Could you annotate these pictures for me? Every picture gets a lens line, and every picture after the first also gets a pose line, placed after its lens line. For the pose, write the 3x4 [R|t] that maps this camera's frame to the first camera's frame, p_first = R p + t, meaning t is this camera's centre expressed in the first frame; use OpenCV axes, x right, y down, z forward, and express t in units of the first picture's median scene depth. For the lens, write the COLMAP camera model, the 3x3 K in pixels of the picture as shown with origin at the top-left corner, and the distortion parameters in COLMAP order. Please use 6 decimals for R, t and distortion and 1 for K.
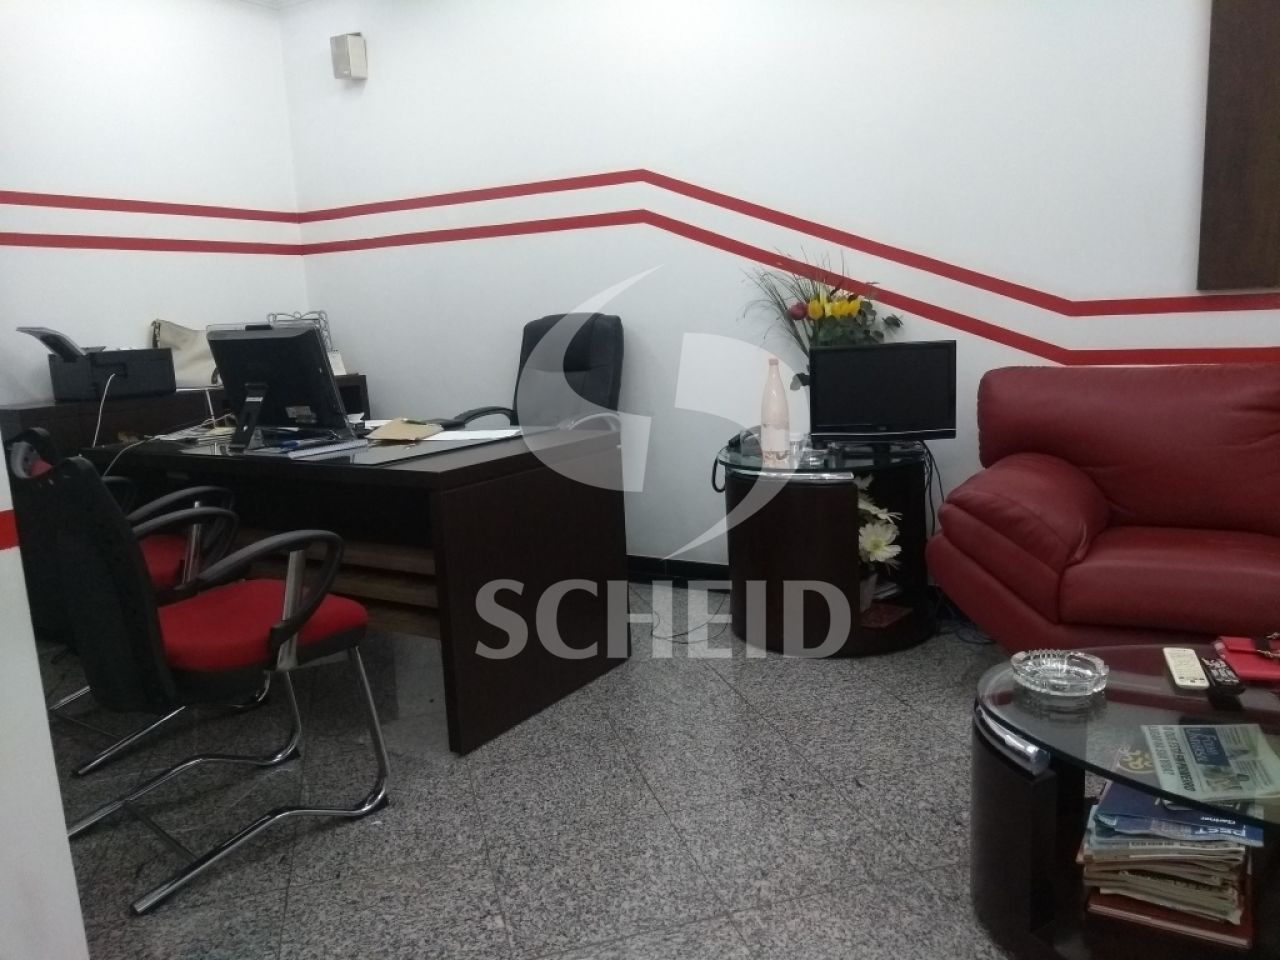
lens RADIAL K [[977.6, 0, 641.0], [0, 977.6, 481.1], [0, 0, 1]] dist [0.011457, -0.004025]
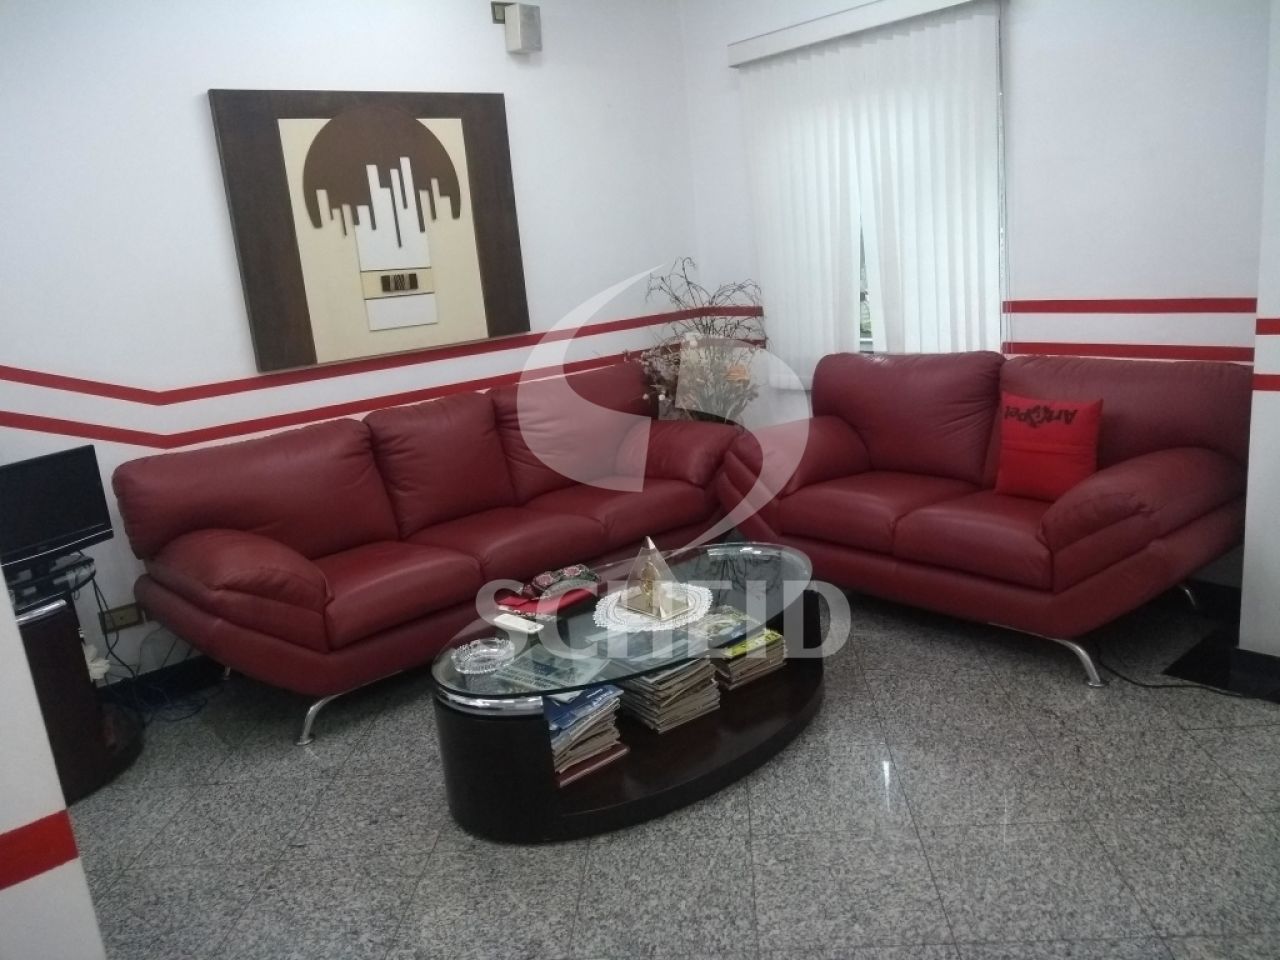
lens RADIAL K [[977.6, 0, 642.0], [0, 977.6, 478.8], [0, 0, 1]] dist [0.011457, -0.004025]
pose [[0.339684, -0.205488, 0.917818, -0.746911], [0.241508, 0.962179, 0.126039, -0.177464], [-0.909004, 0.178847, 0.376464, 0.195829]]
